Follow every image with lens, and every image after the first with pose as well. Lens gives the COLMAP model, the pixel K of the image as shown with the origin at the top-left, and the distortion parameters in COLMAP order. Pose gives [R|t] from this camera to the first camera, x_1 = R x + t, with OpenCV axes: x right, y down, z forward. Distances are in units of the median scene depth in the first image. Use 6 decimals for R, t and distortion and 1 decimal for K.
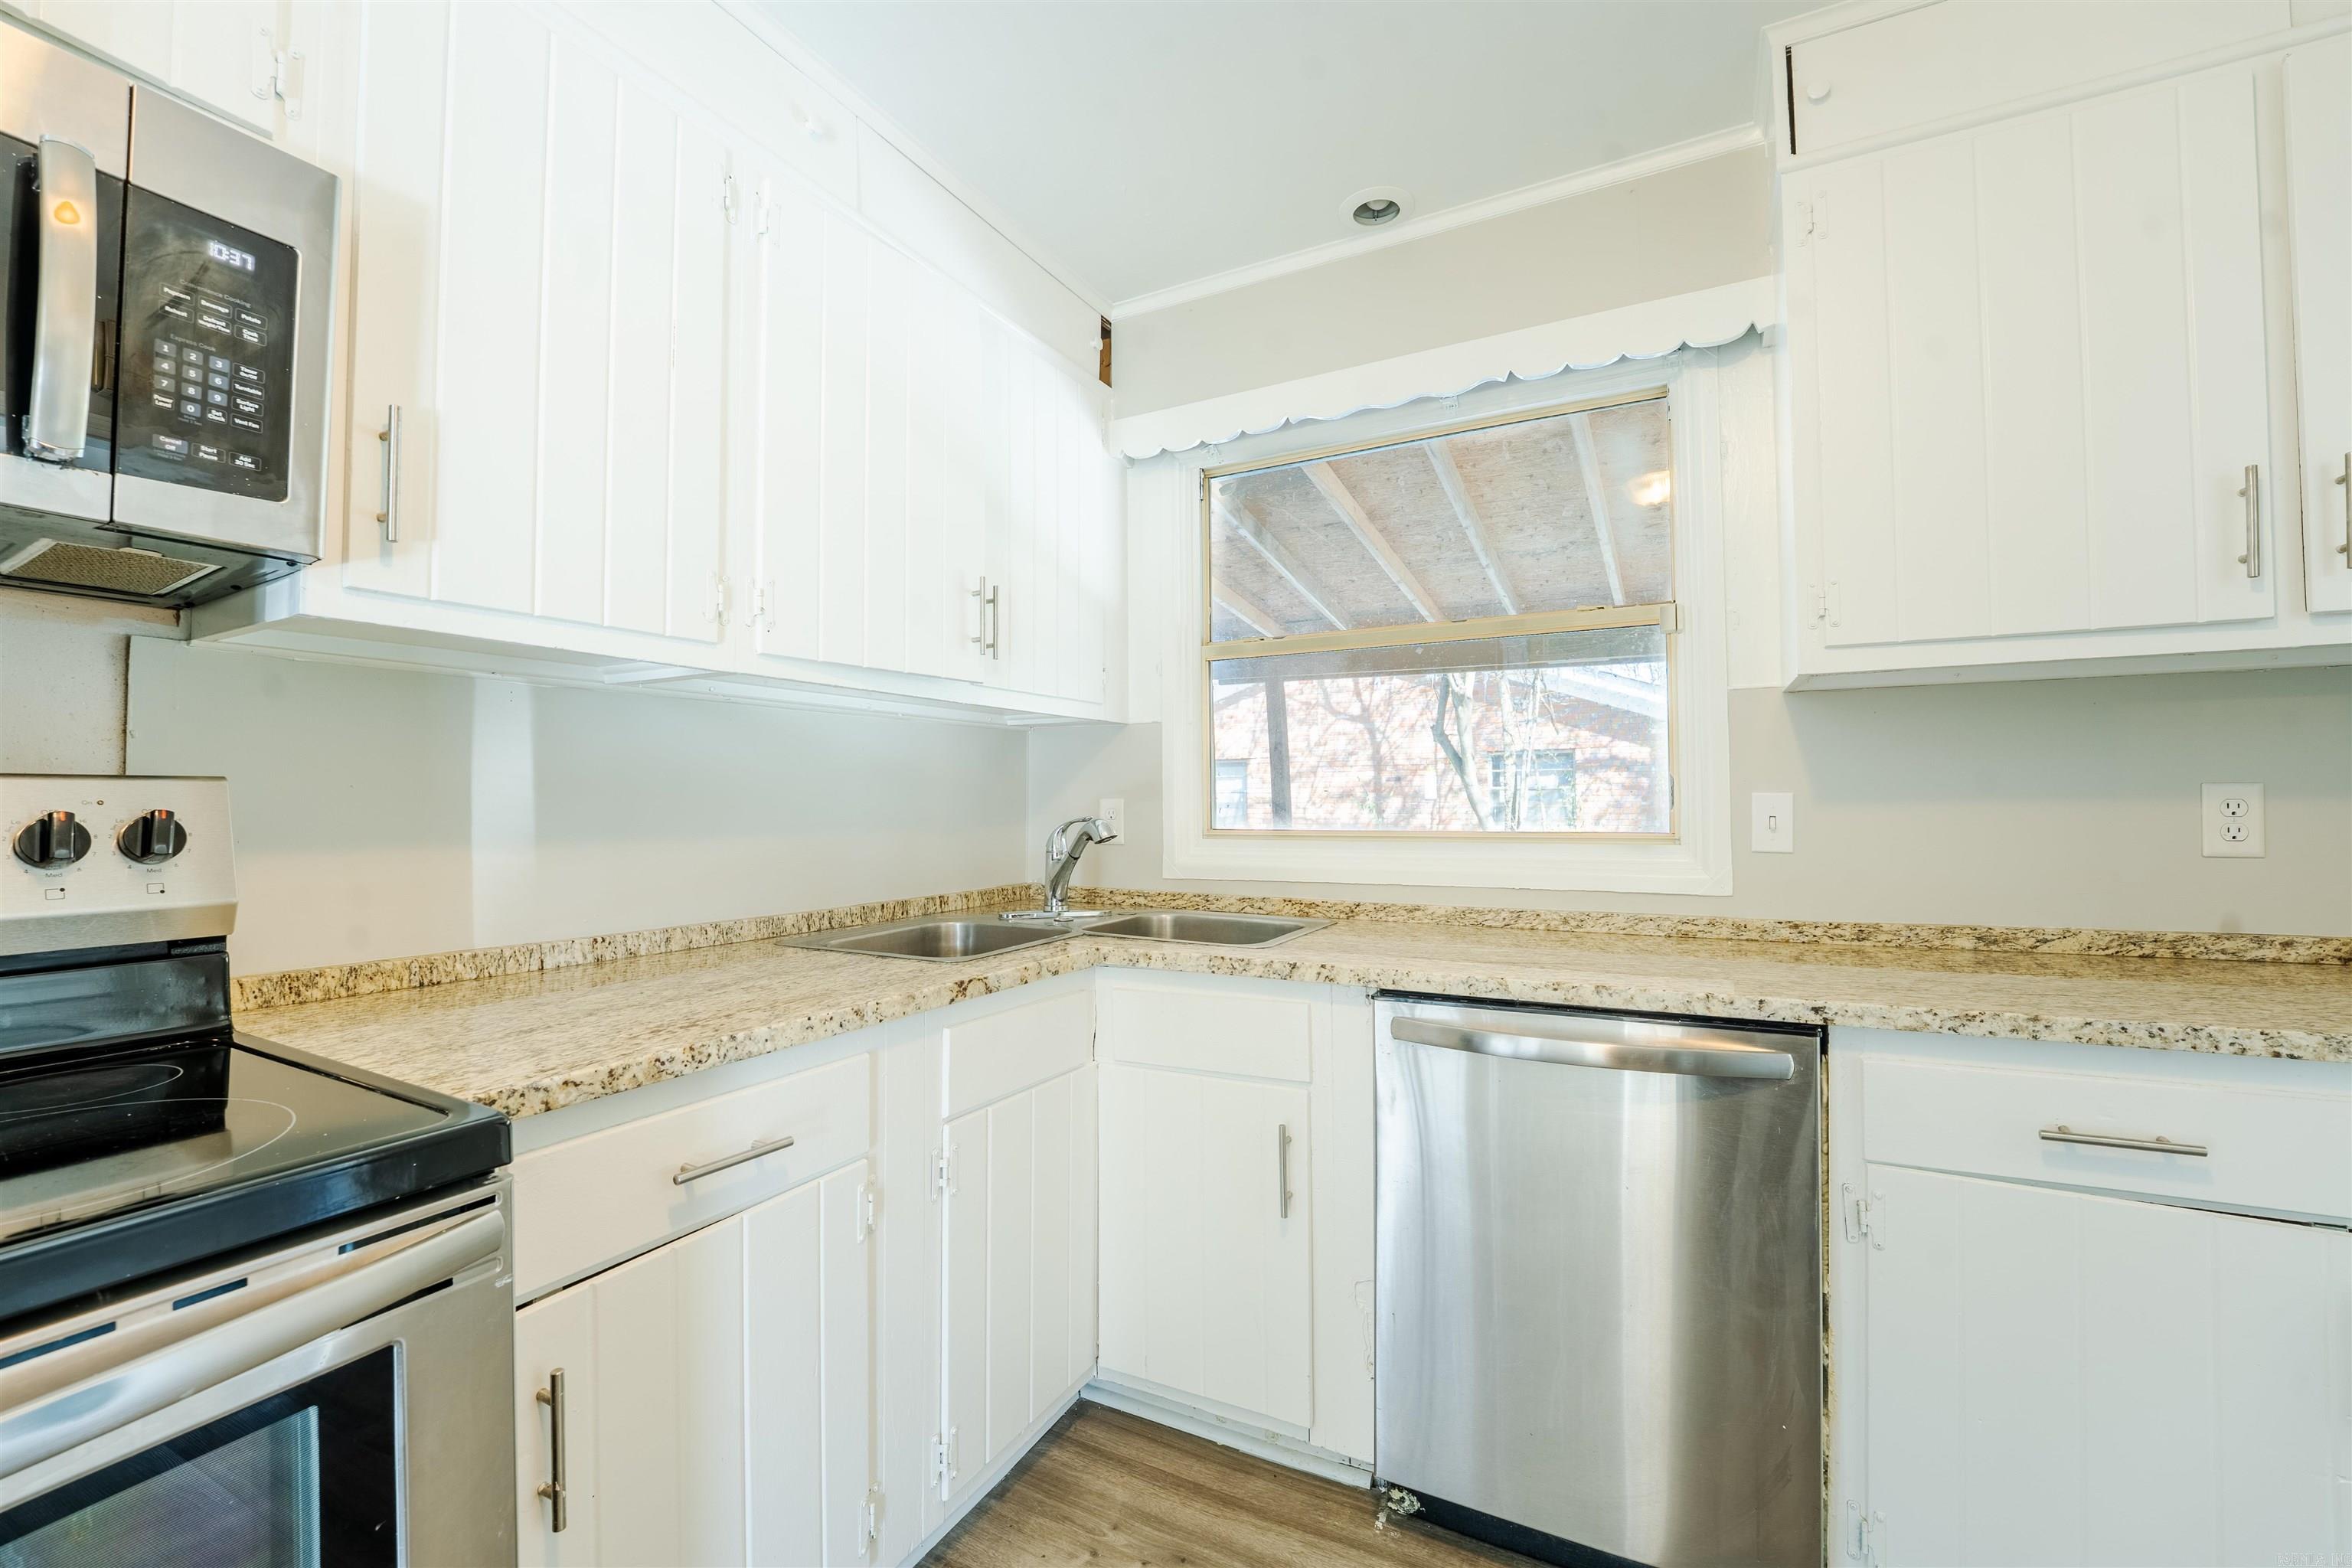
lens RADIAL K [[966.3, 0, 1174.0], [0, 966.3, 775.4], [0, 0, 1]] dist [-0.025319, 0.000029]
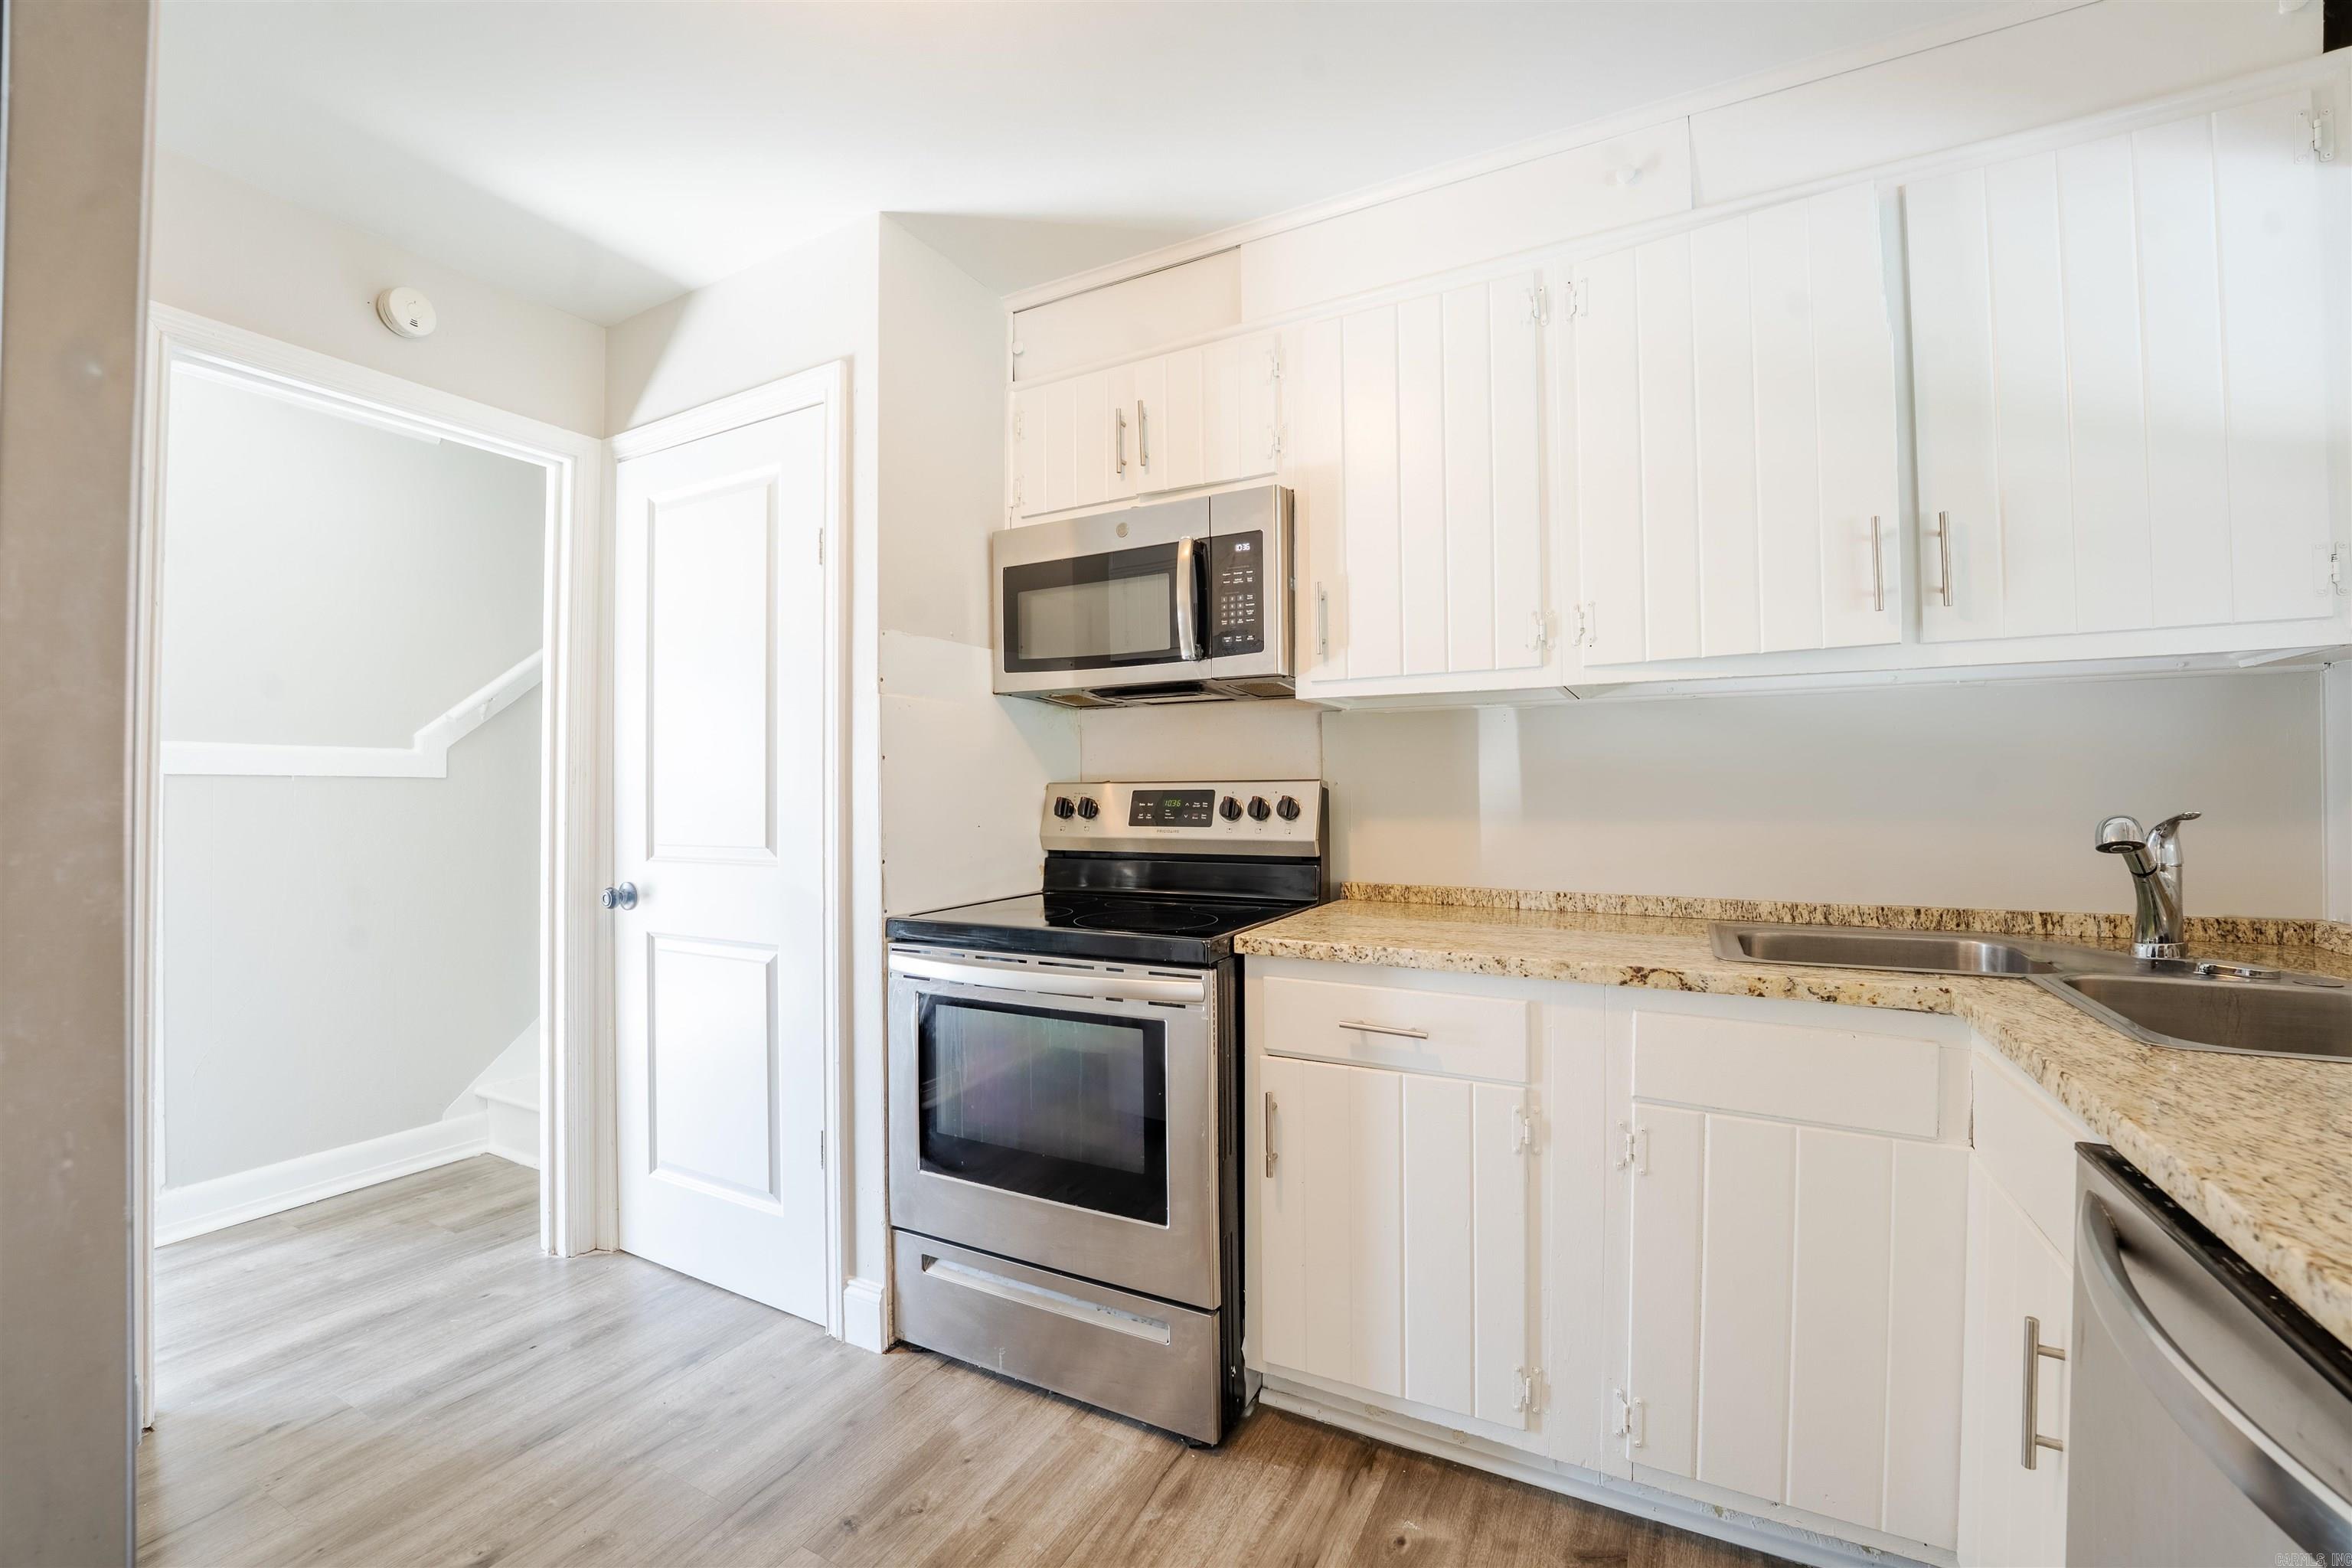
lens RADIAL K [[962.2, 0, 1178.2], [0, 962.2, 778.4], [0, 0, 1]] dist [-0.029792, 0.004033]
pose [[-0.003326, -0.010244, -0.999942, 0.818485], [0.033300, 0.999392, -0.010350, 0.007993], [0.999440, -0.033332, -0.002983, 0.538620]]
